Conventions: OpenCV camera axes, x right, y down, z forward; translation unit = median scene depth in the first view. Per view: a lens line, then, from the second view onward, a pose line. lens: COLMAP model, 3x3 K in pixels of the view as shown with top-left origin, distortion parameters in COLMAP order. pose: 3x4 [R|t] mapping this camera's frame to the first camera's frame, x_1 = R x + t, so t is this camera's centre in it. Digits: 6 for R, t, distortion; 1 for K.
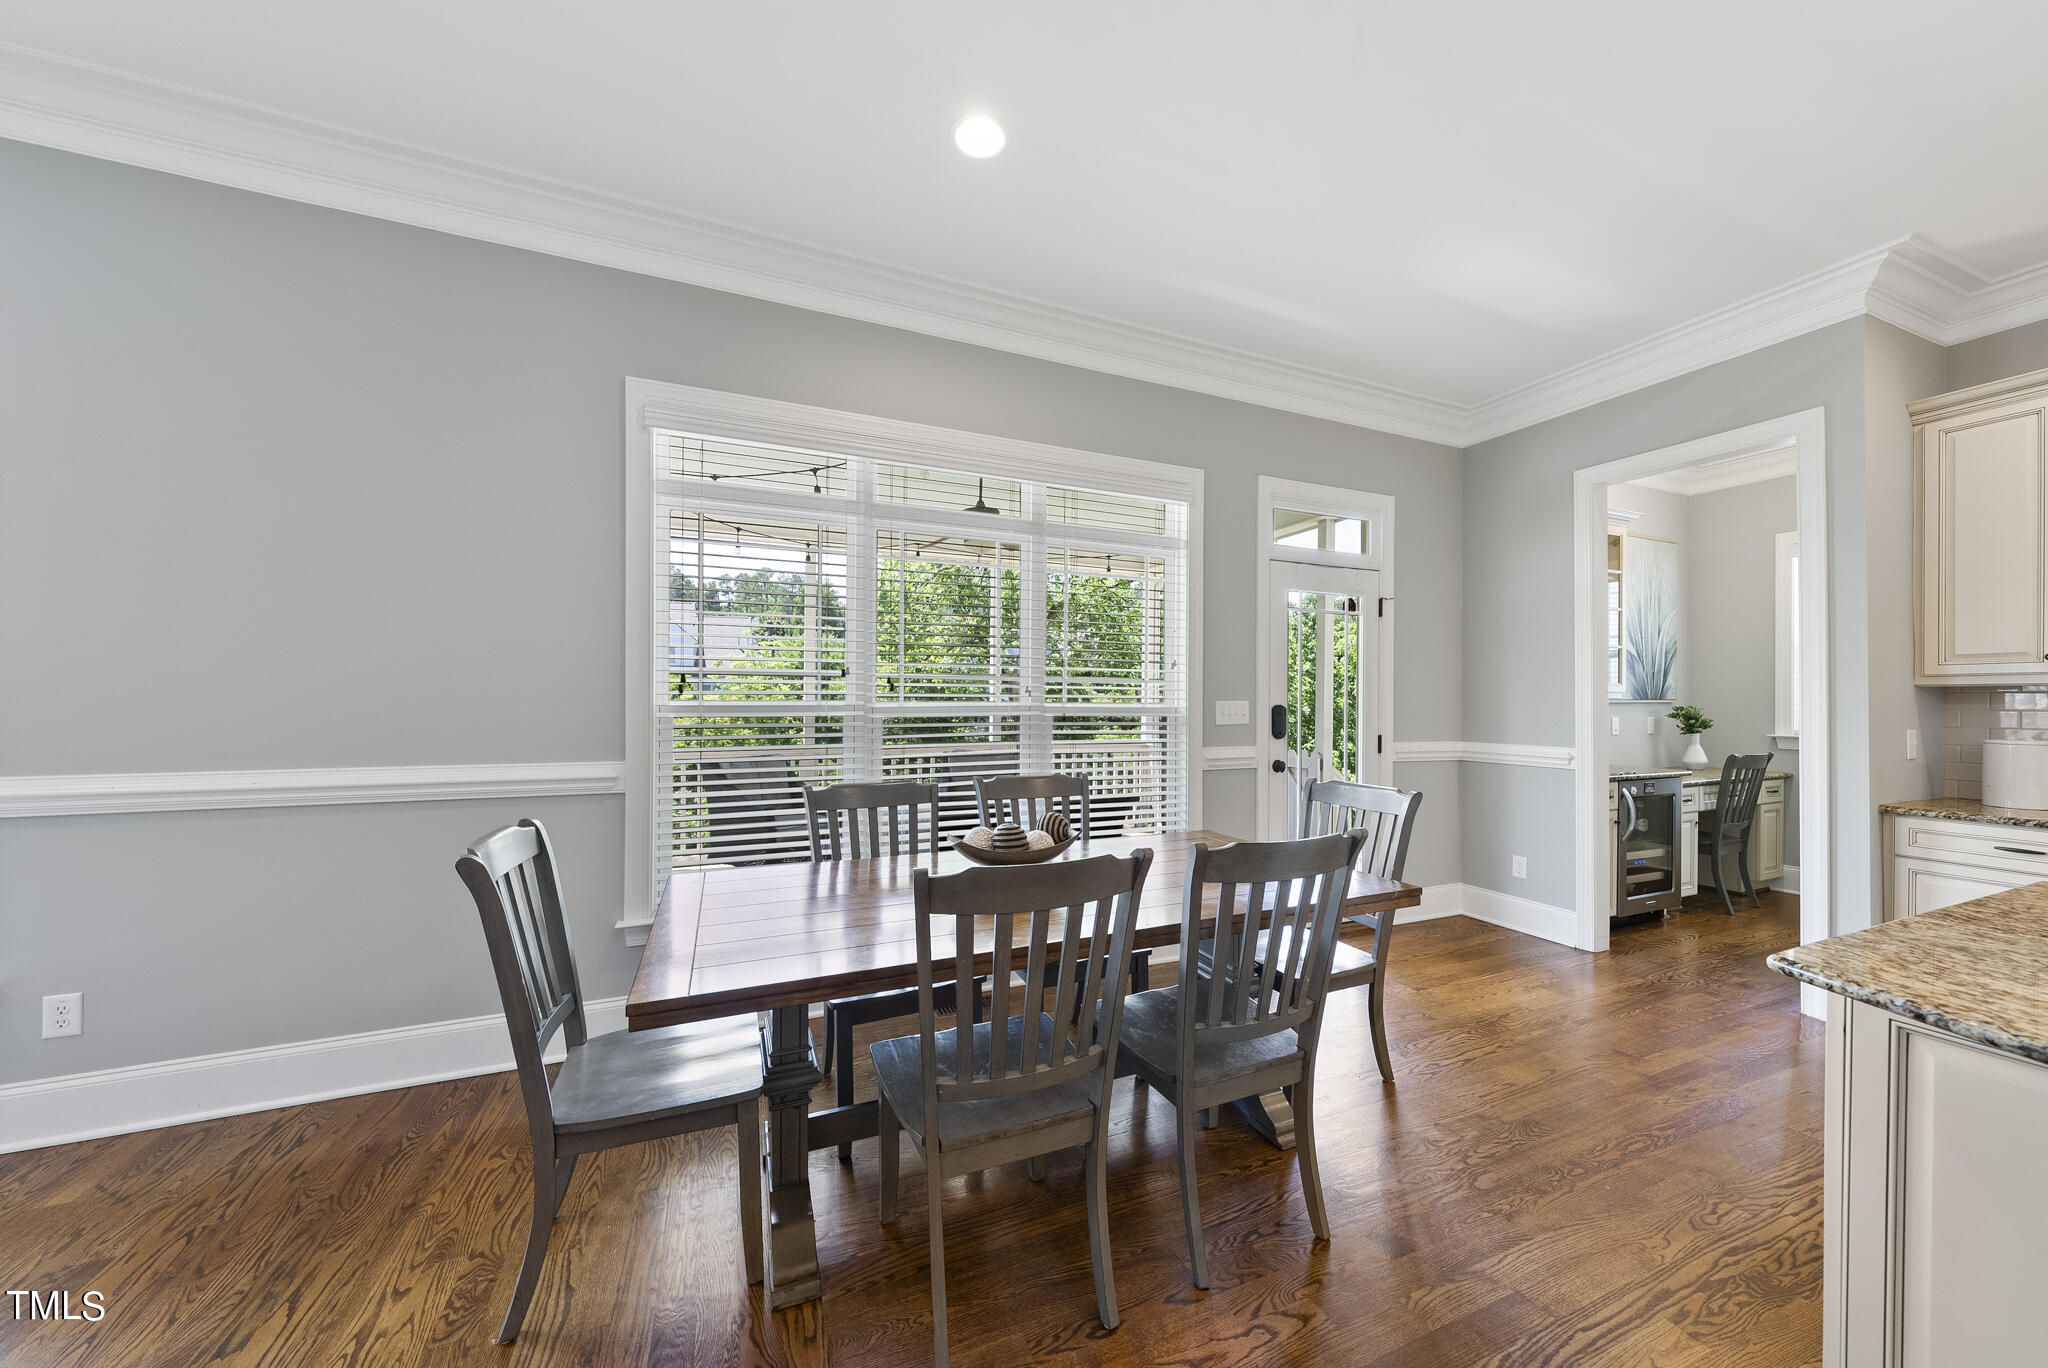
lens RADIAL K [[708.9, 0, 1032.9], [0, 708.9, 694.7], [0, 0, 1]] dist [-0.002237, -0.000081]
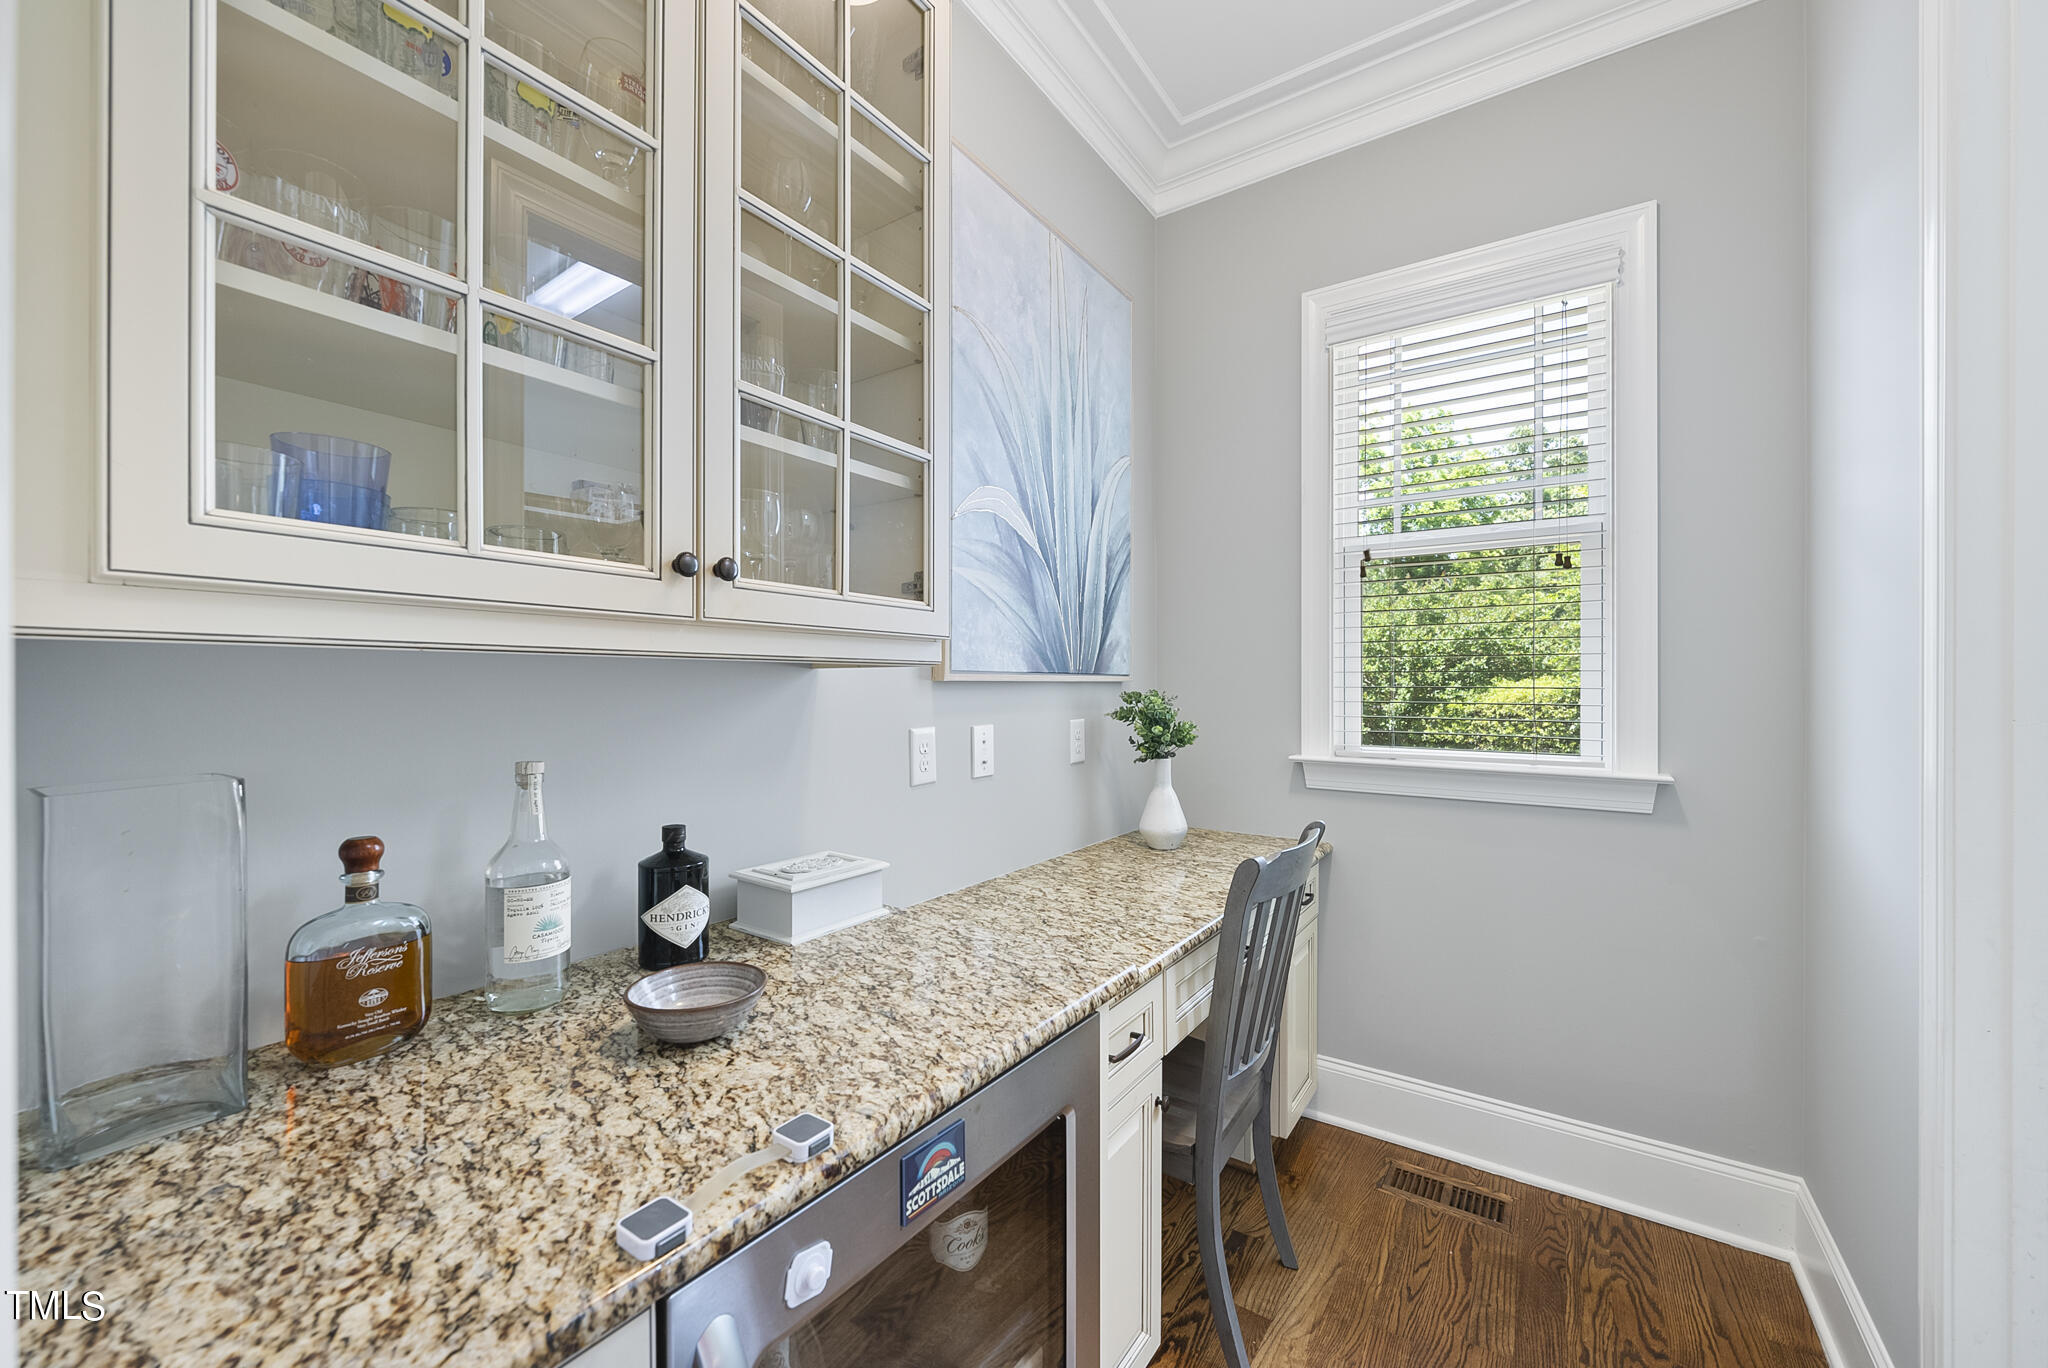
lens RADIAL K [[816.5, 0, 1020.5], [0, 816.5, 684.1], [0, 0, 1]] dist [0.000825, 0.000065]
pose [[0.846128, 0.000271, 0.532980, 0.610480], [-0.000109, 1.000000, -0.000336, 0.012103], [-0.532980, 0.000227, 0.846128, 0.639959]]
